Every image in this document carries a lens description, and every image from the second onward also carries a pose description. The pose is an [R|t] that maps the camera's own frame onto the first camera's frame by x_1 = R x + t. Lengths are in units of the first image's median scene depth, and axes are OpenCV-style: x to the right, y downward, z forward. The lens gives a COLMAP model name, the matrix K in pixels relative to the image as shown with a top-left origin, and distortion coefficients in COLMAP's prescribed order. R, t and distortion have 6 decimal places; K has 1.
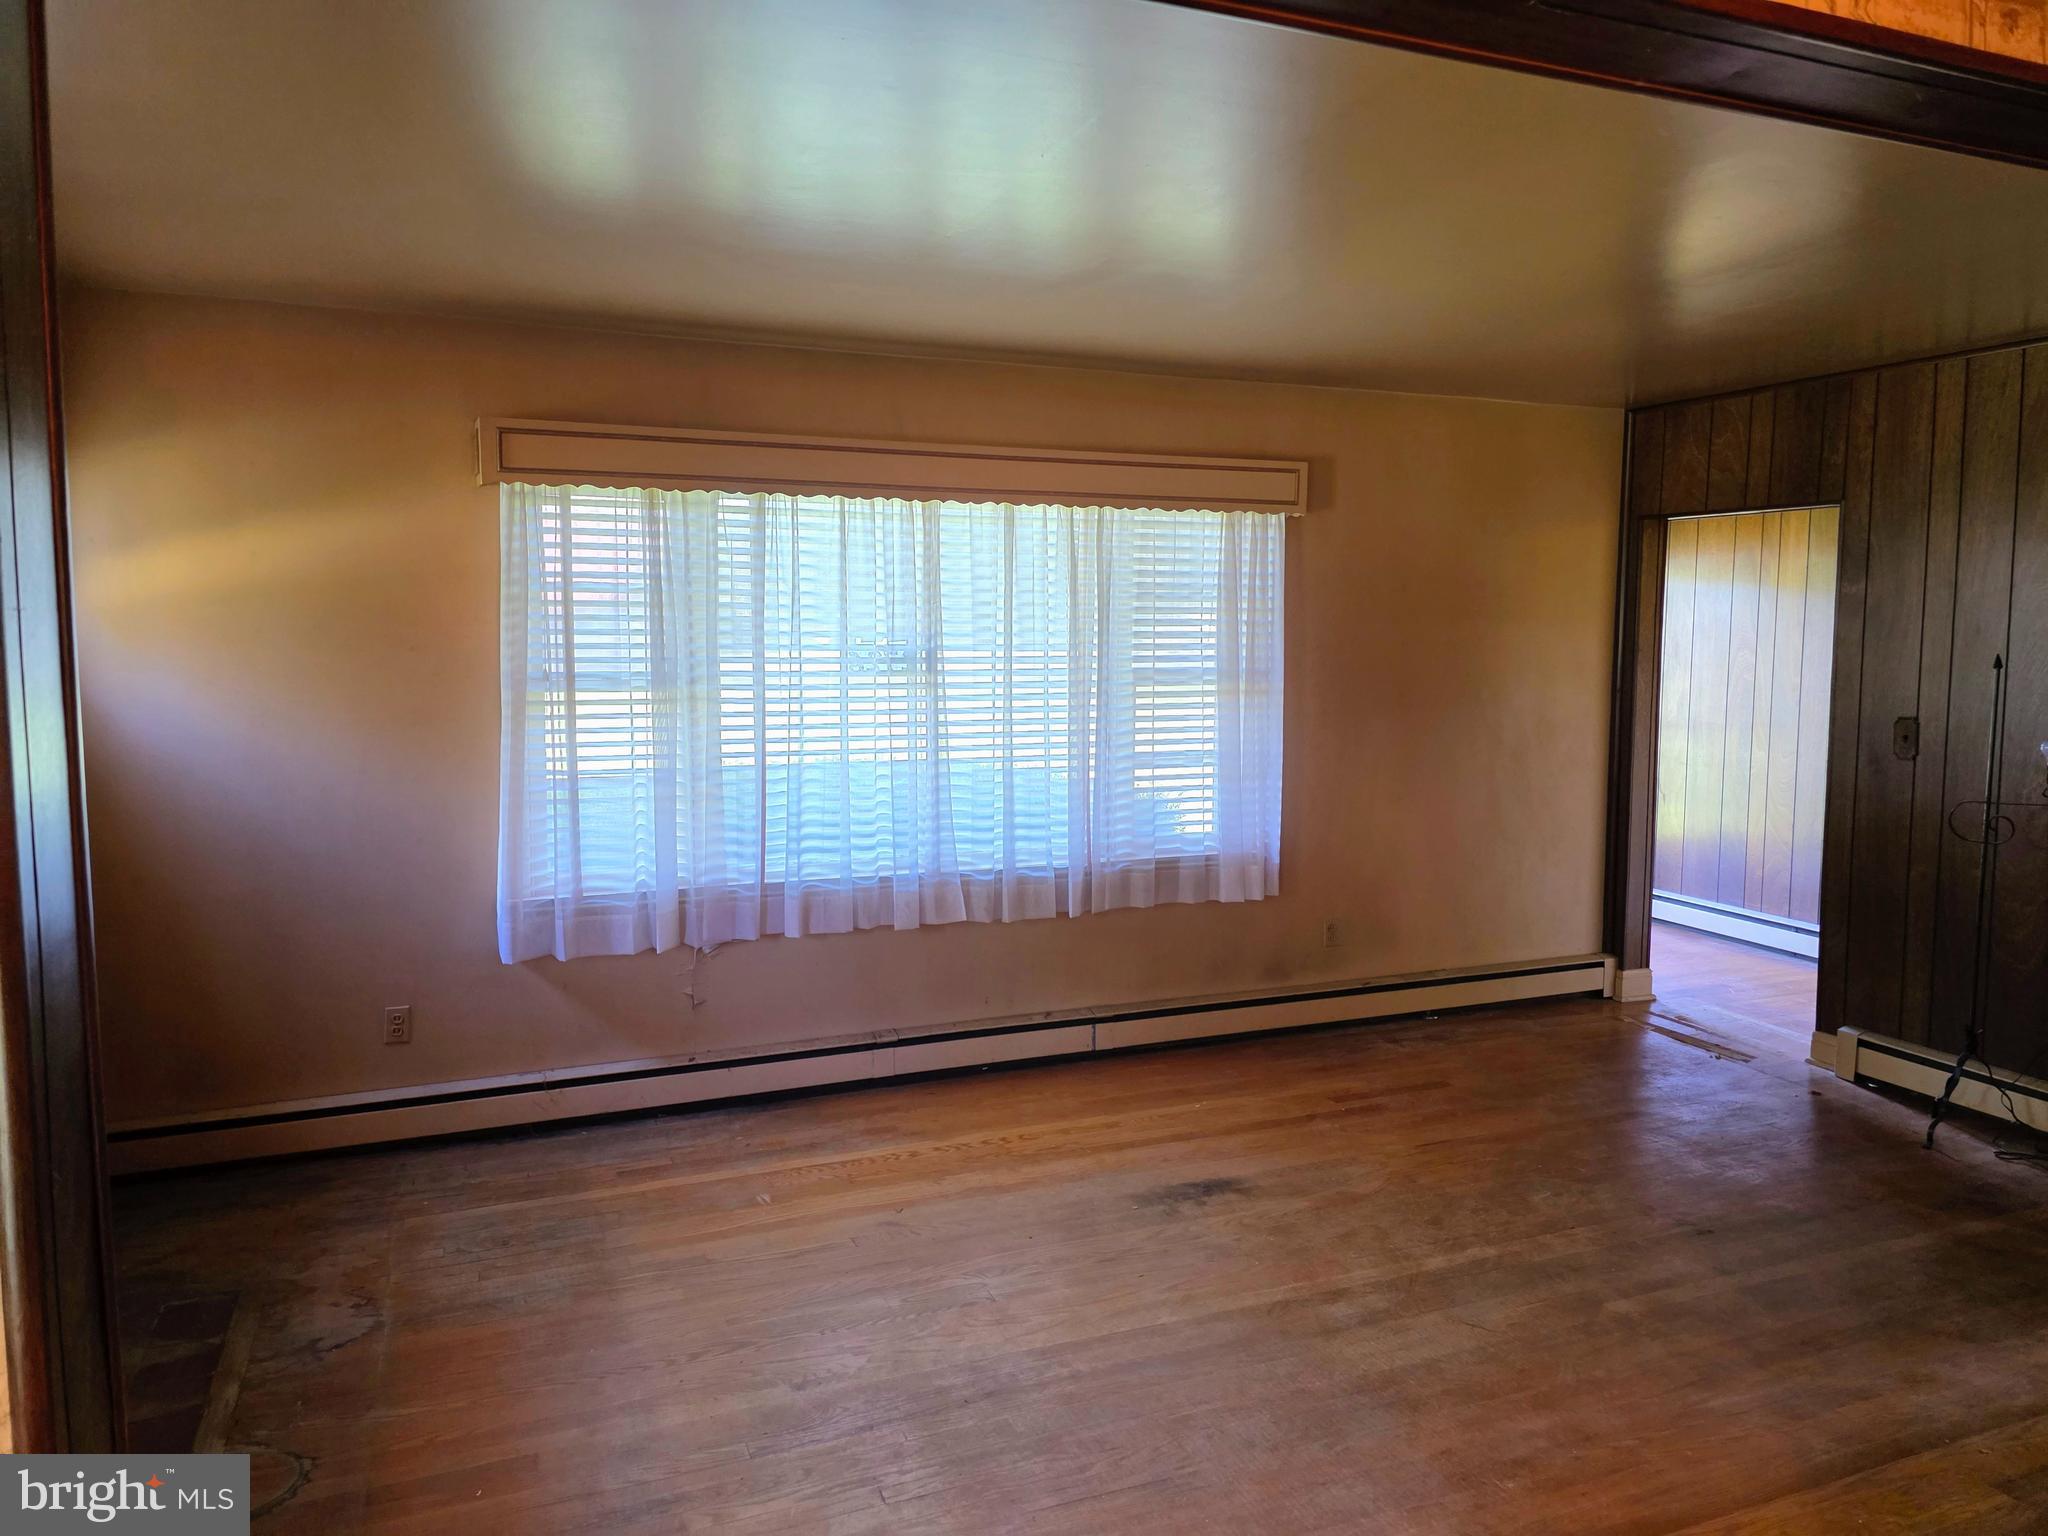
lens RADIAL K [[1413.0, 0, 1028.9], [0, 1413.0, 732.5], [0, 0, 1]] dist [0.047347, -0.009813]
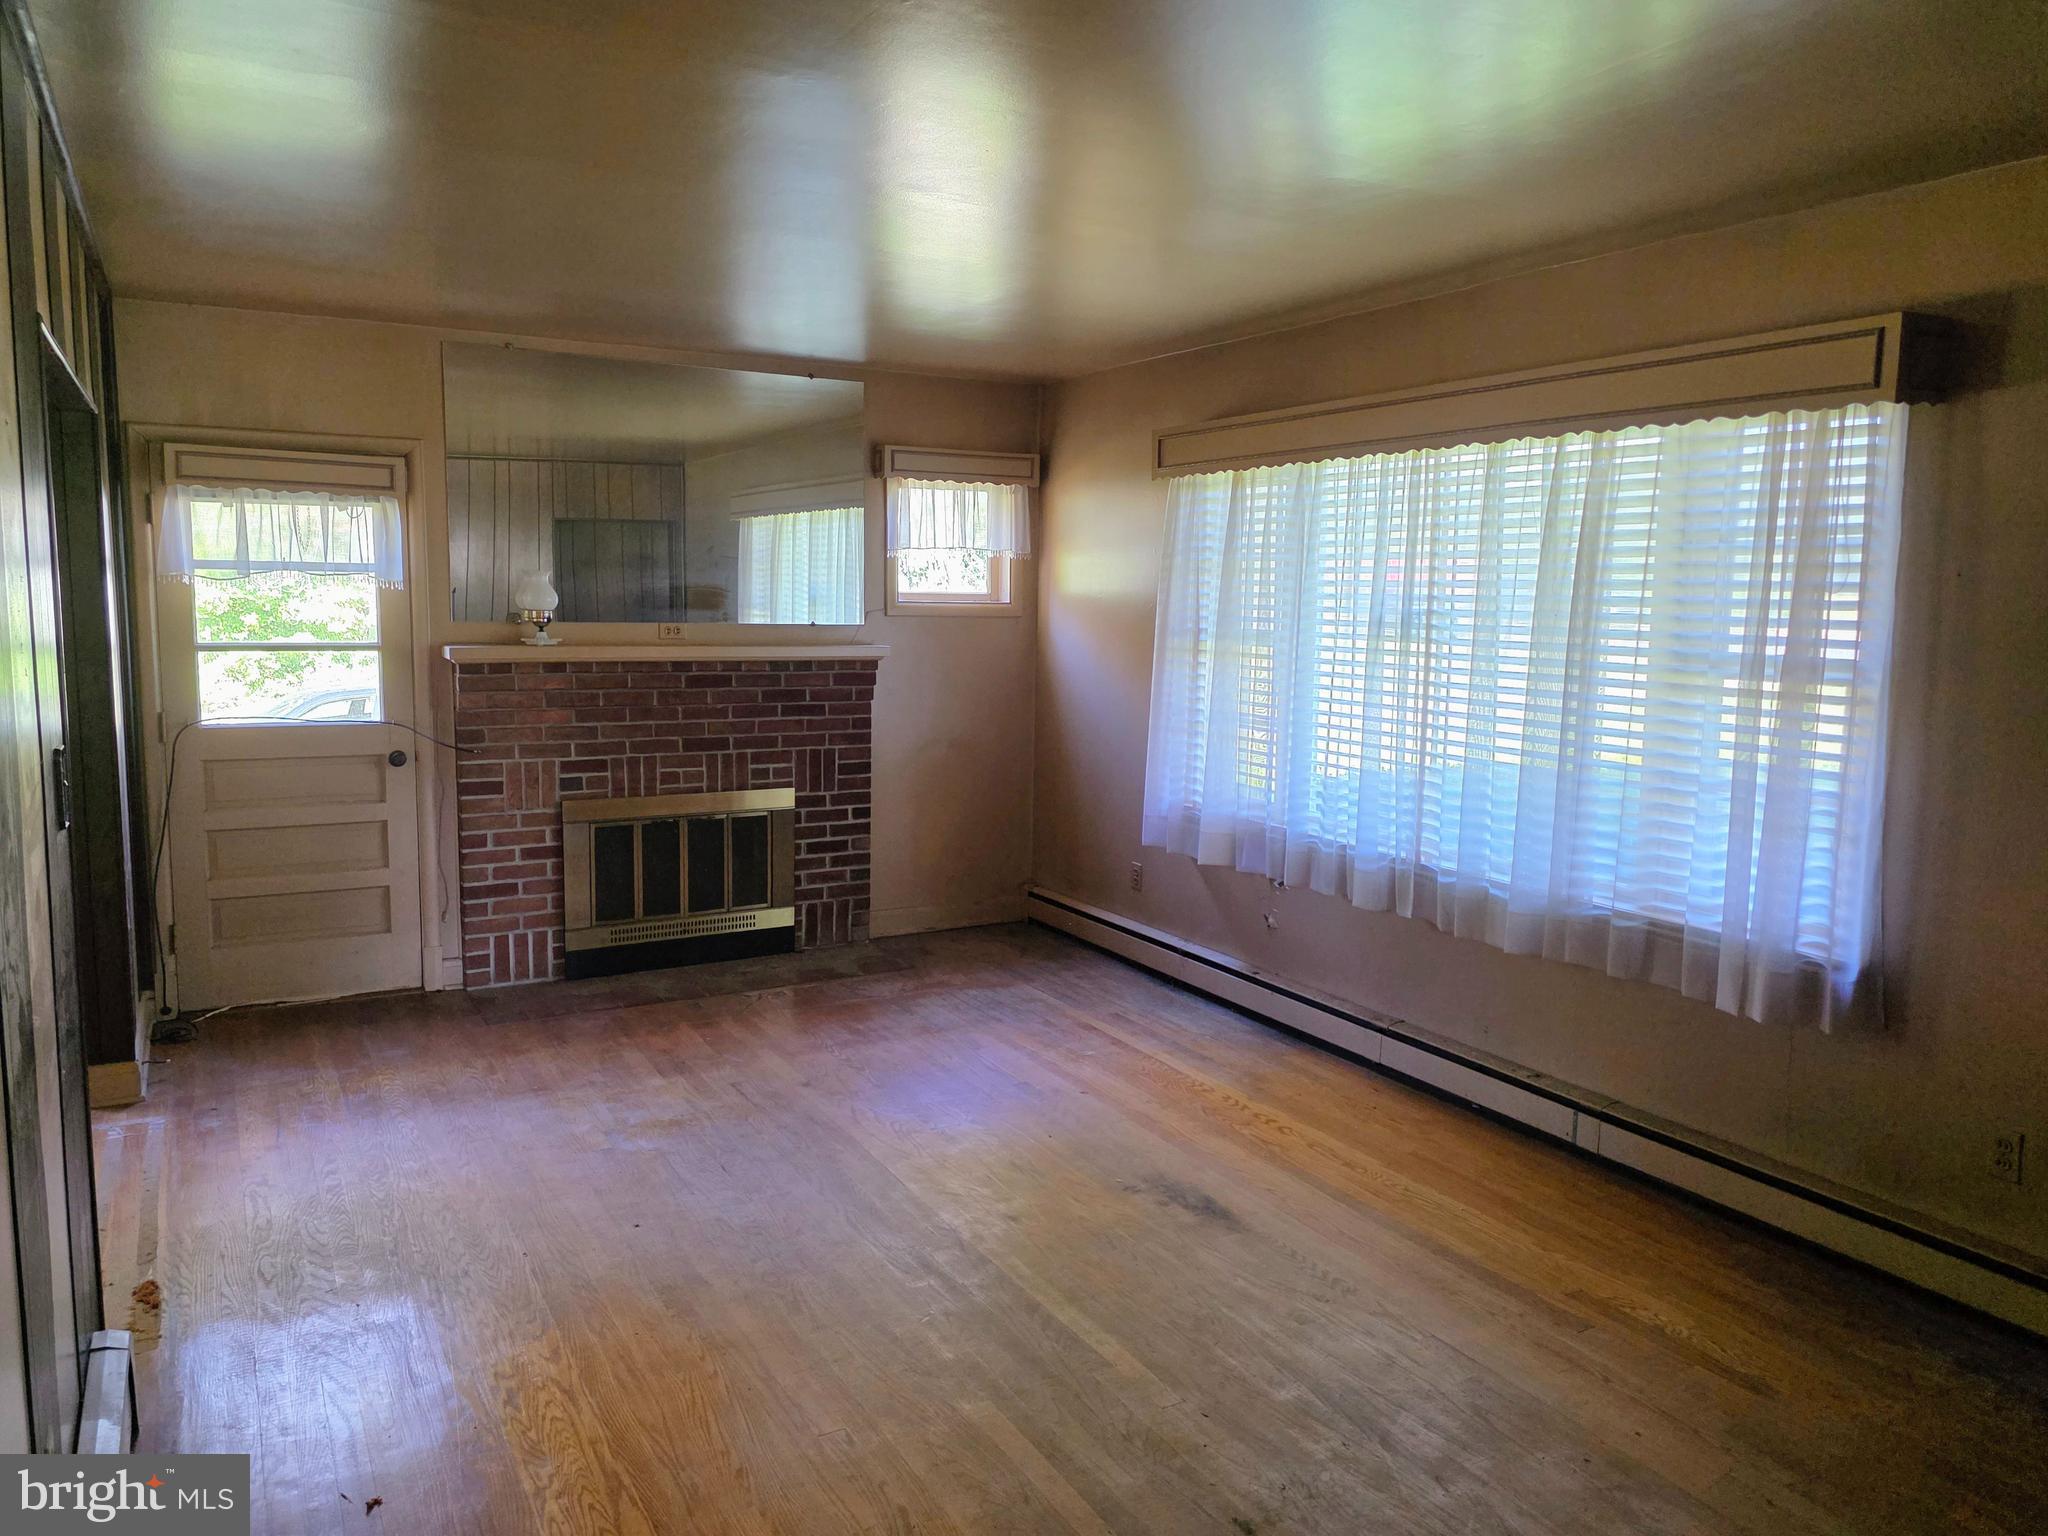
lens RADIAL K [[1503.2, 0, 1043.5], [0, 1503.2, 763.2], [0, 0, 1]] dist [0.084941, -0.090108]
pose [[0.110914, 0.108502, -0.987889, 0.972596], [-0.103354, 0.989892, 0.097118, -0.037640], [0.988441, 0.091331, 0.121007, 0.715518]]
